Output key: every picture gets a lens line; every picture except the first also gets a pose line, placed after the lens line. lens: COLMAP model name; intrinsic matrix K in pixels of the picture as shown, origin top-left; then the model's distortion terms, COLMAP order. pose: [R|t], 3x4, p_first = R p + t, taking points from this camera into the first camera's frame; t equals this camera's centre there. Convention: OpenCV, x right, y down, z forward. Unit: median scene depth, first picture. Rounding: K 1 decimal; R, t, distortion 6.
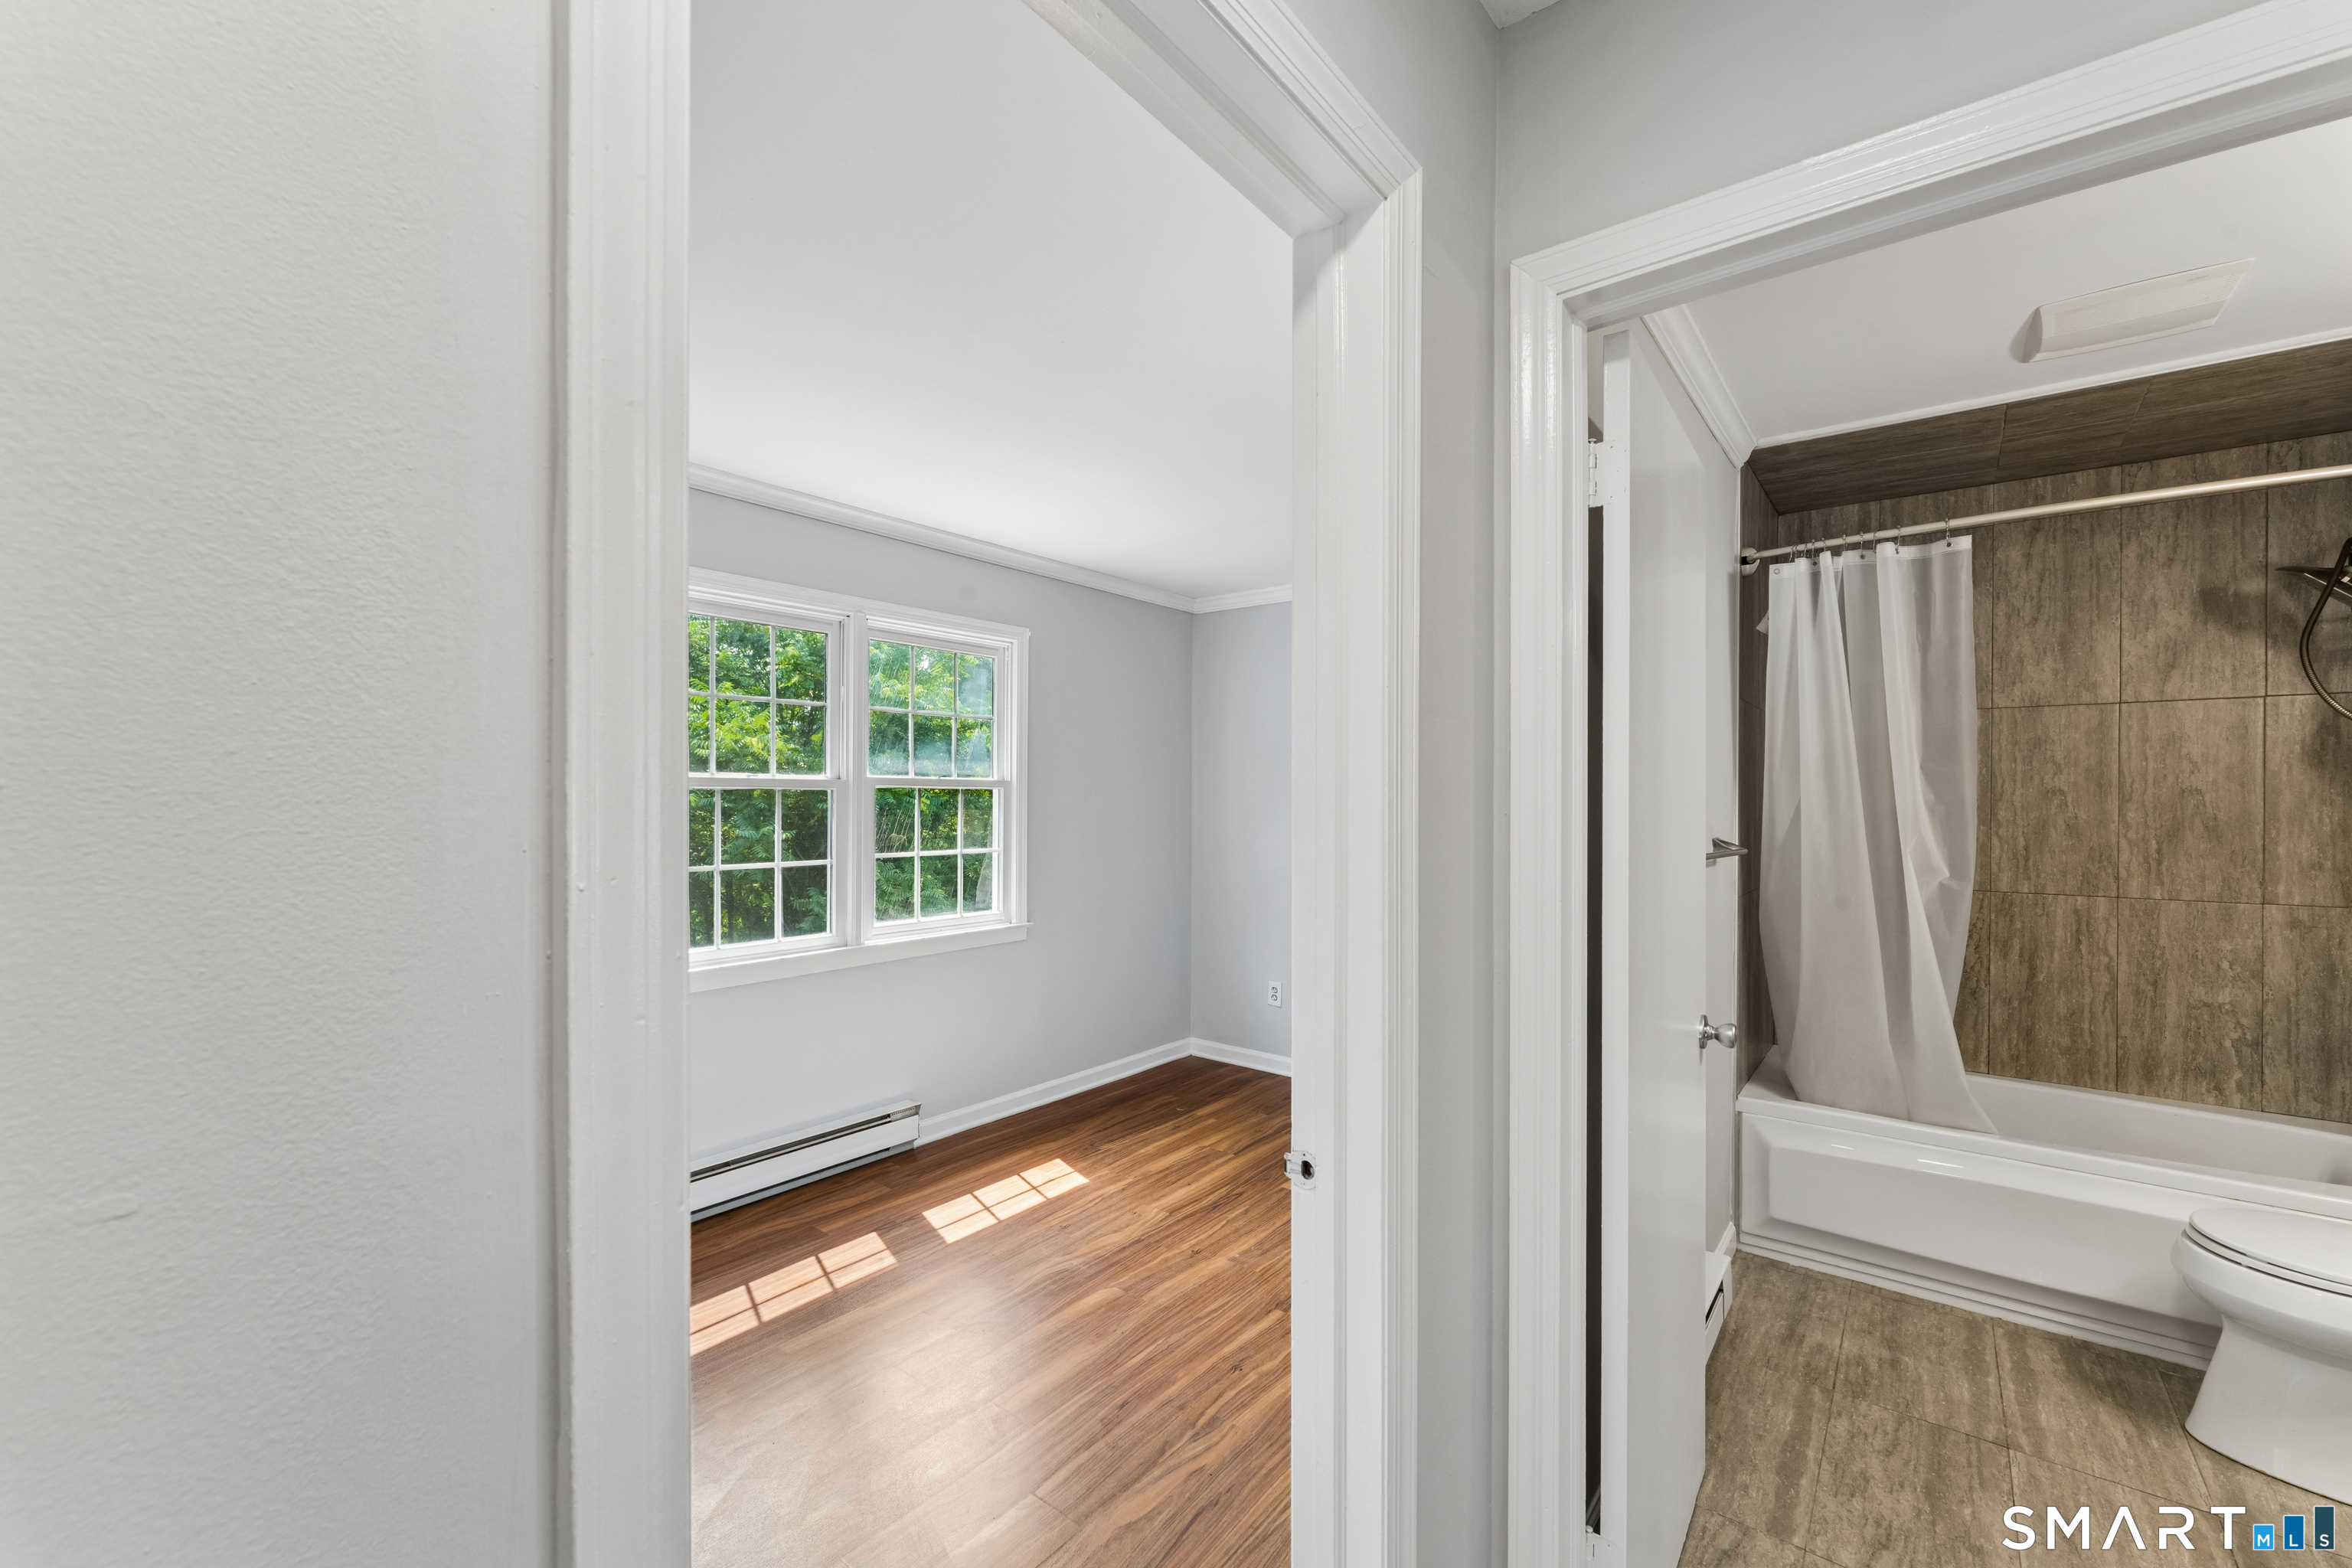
lens RADIAL K [[956.0, 0, 1165.6], [0, 956.0, 802.3], [0, 0, 1]] dist [-0.005642, 0.000814]
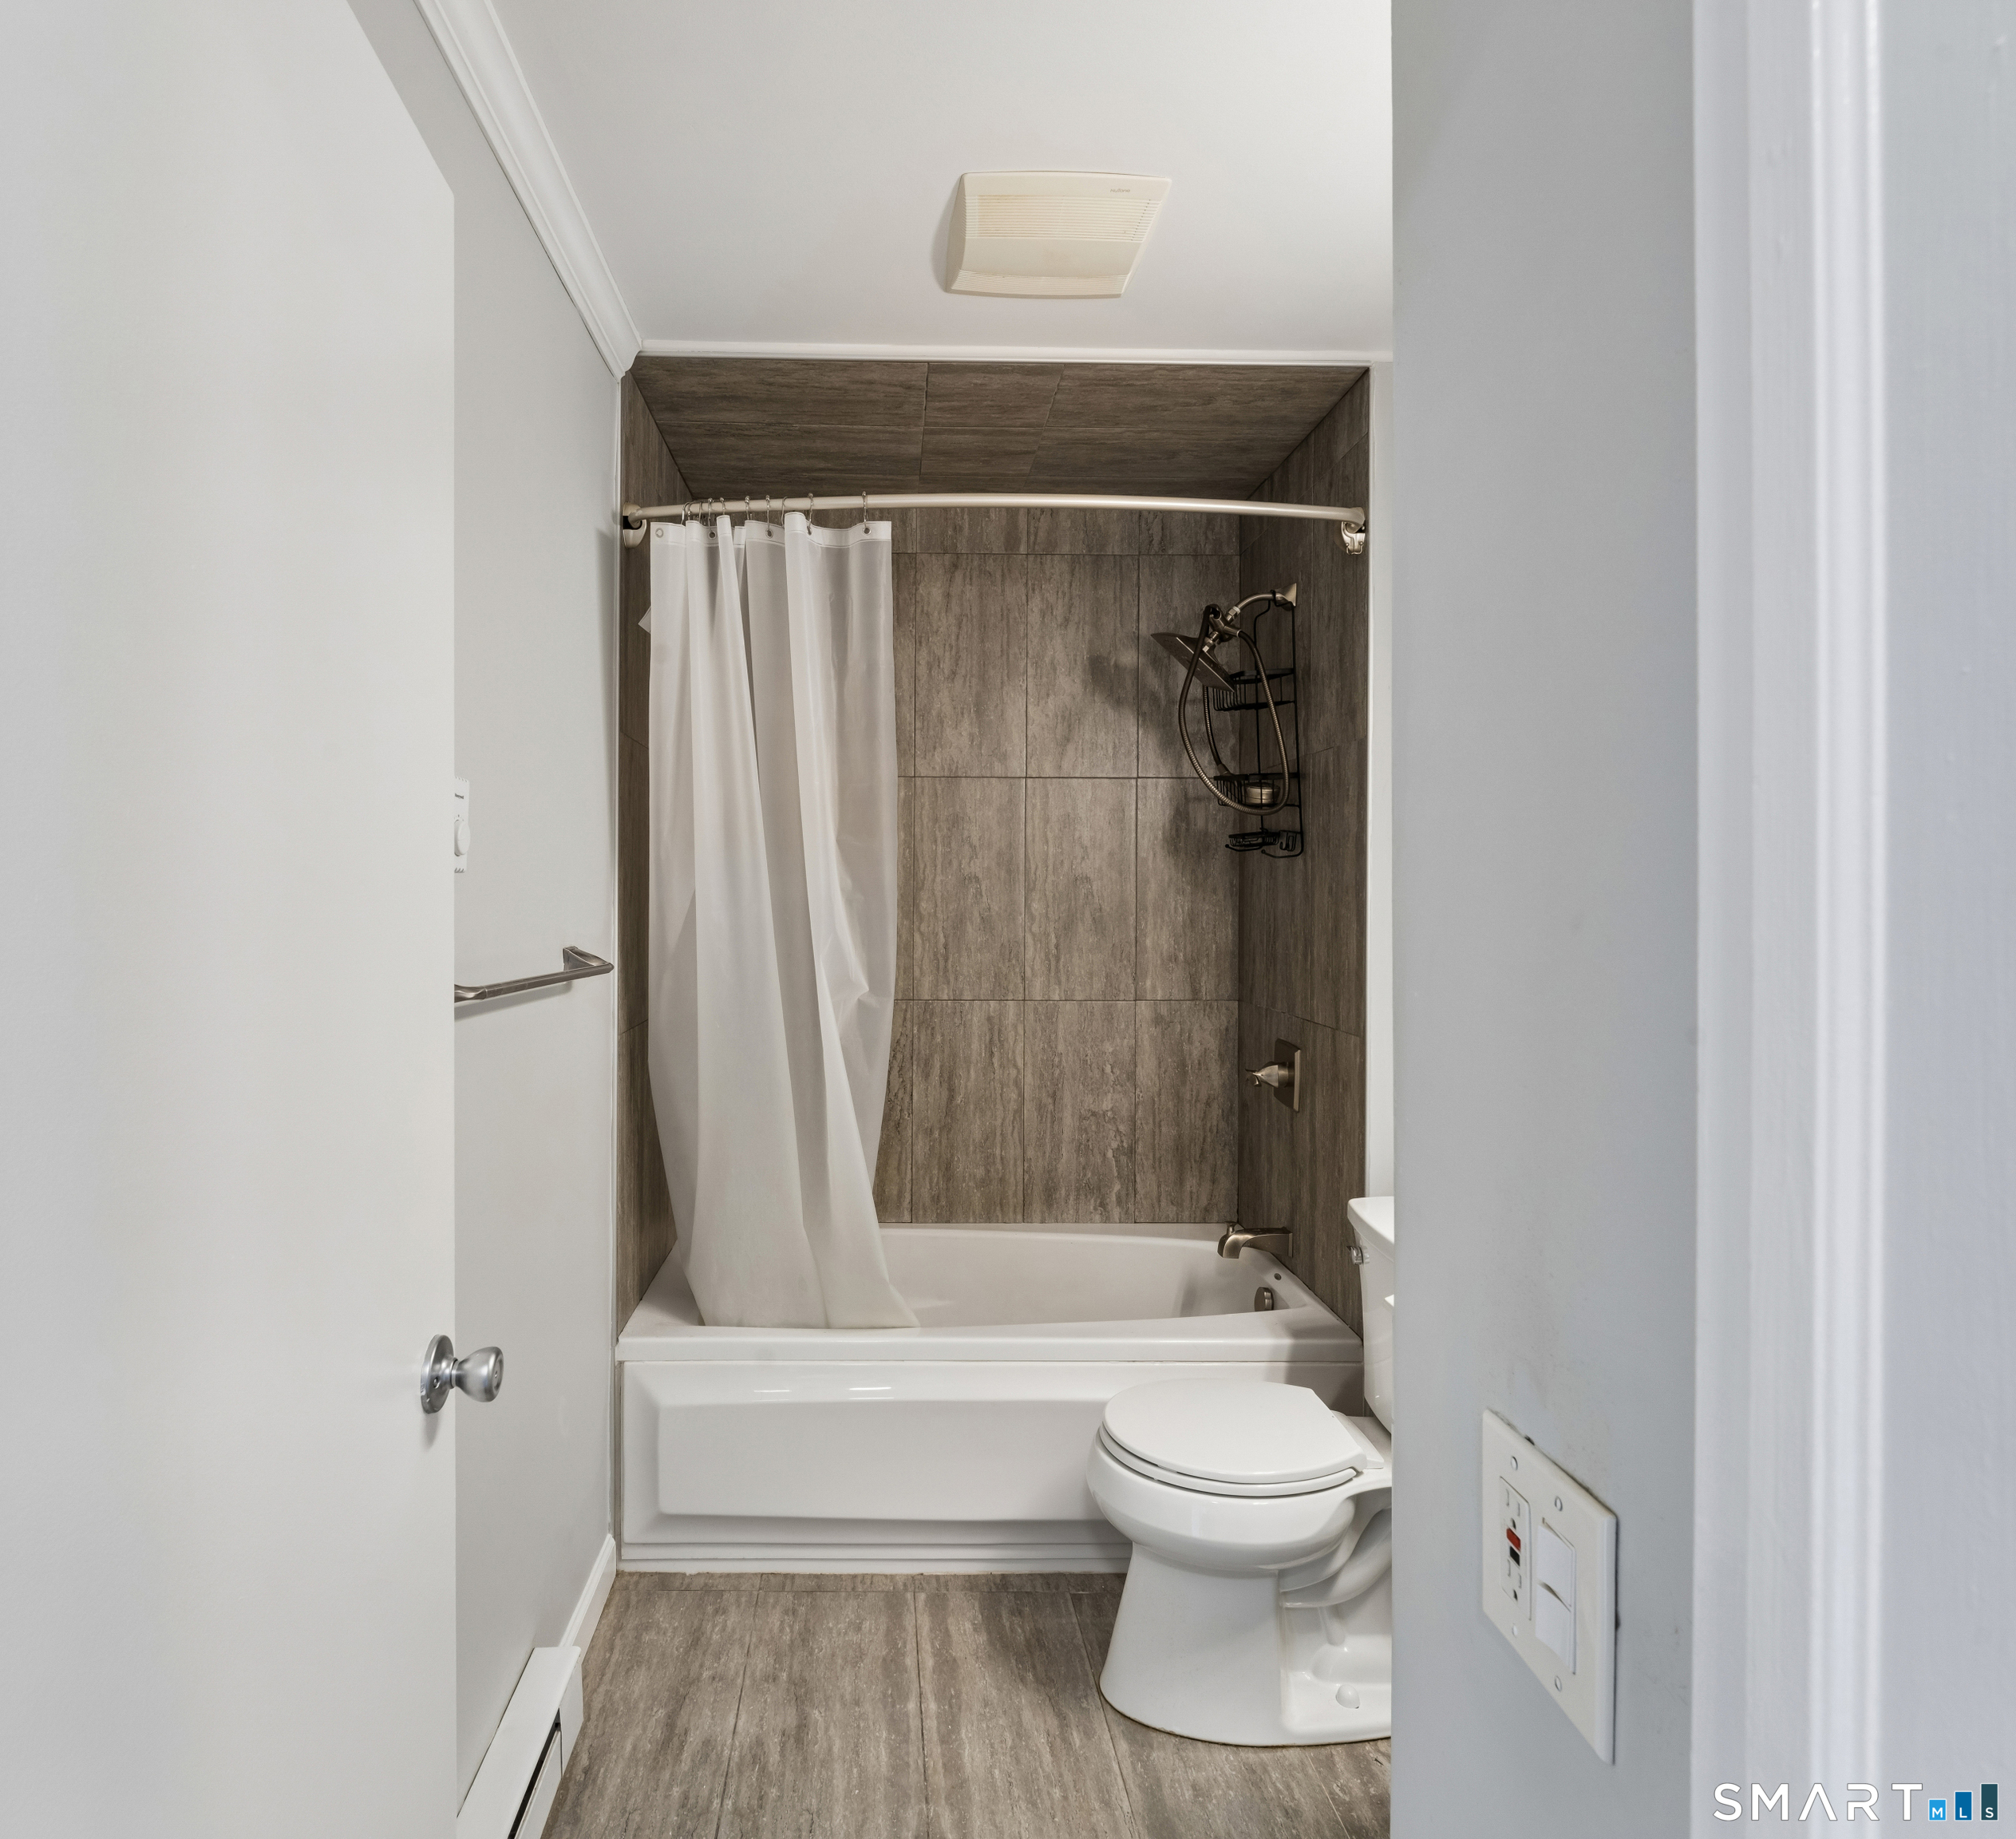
lens RADIAL K [[1129.5, 0, 903.5], [0, 1129.5, 893.9], [0, 0, 1]] dist [-0.001178, -0.002371]
pose [[0.764885, 0.000745, 0.644167, 0.257865], [-0.000034, 0.999999, -0.001116, 0.003610], [-0.644167, 0.000832, 0.764884, 0.288979]]
